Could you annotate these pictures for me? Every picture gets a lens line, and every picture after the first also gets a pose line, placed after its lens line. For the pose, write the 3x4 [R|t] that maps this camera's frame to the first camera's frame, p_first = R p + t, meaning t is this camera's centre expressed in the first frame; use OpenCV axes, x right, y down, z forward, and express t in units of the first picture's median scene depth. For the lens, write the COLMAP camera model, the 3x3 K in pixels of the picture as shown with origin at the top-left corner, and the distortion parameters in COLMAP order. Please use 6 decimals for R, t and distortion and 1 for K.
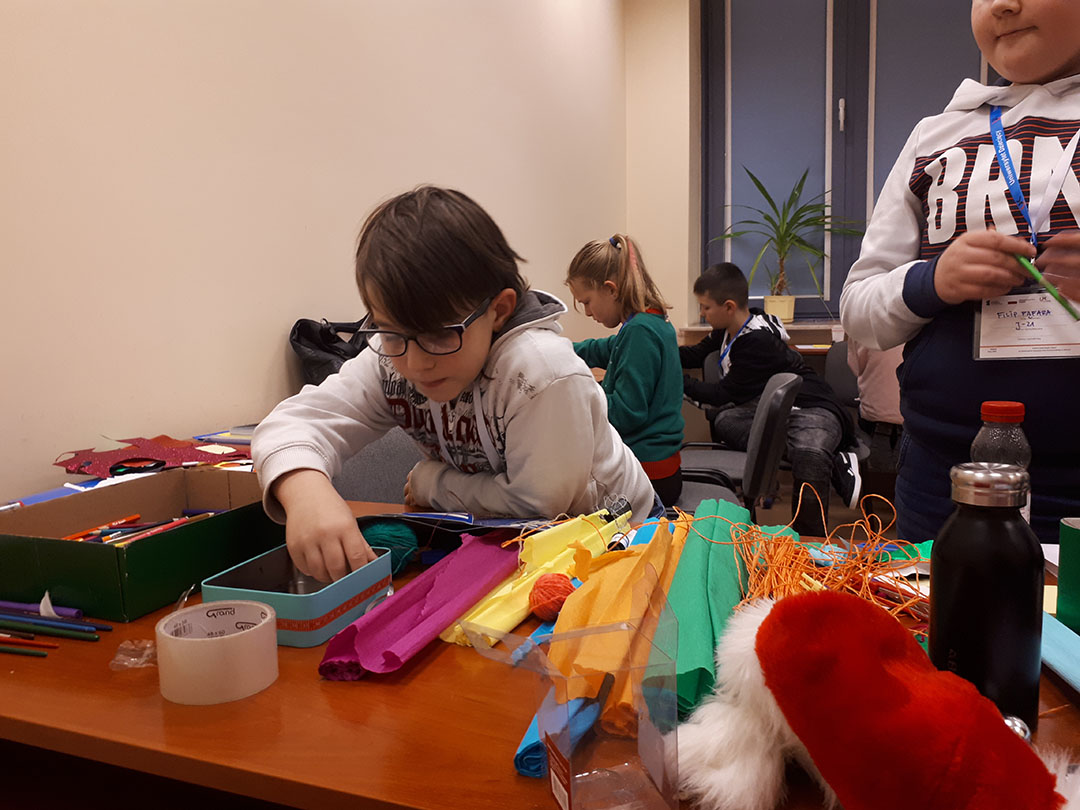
lens RADIAL K [[862.4, 0, 540.0], [0, 862.4, 405.0], [0, 0, 1]] dist [-0.001779, -0.007295]
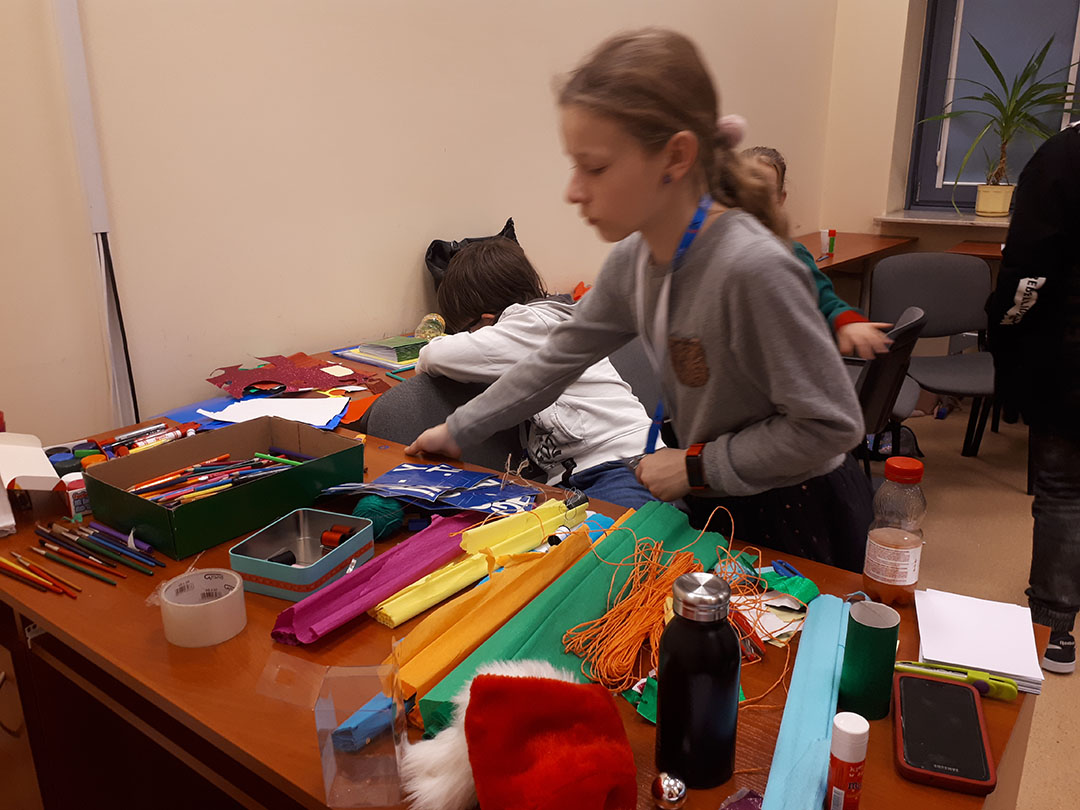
lens RADIAL K [[862.4, 0, 540.0], [0, 862.4, 405.0], [0, 0, 1]] dist [-0.001779, -0.007295]
pose [[0.964004, 0.093855, -0.248774, 0.248954], [-0.048195, 0.981810, 0.183649, -0.170200], [0.261485, -0.165048, 0.950991, -0.082446]]
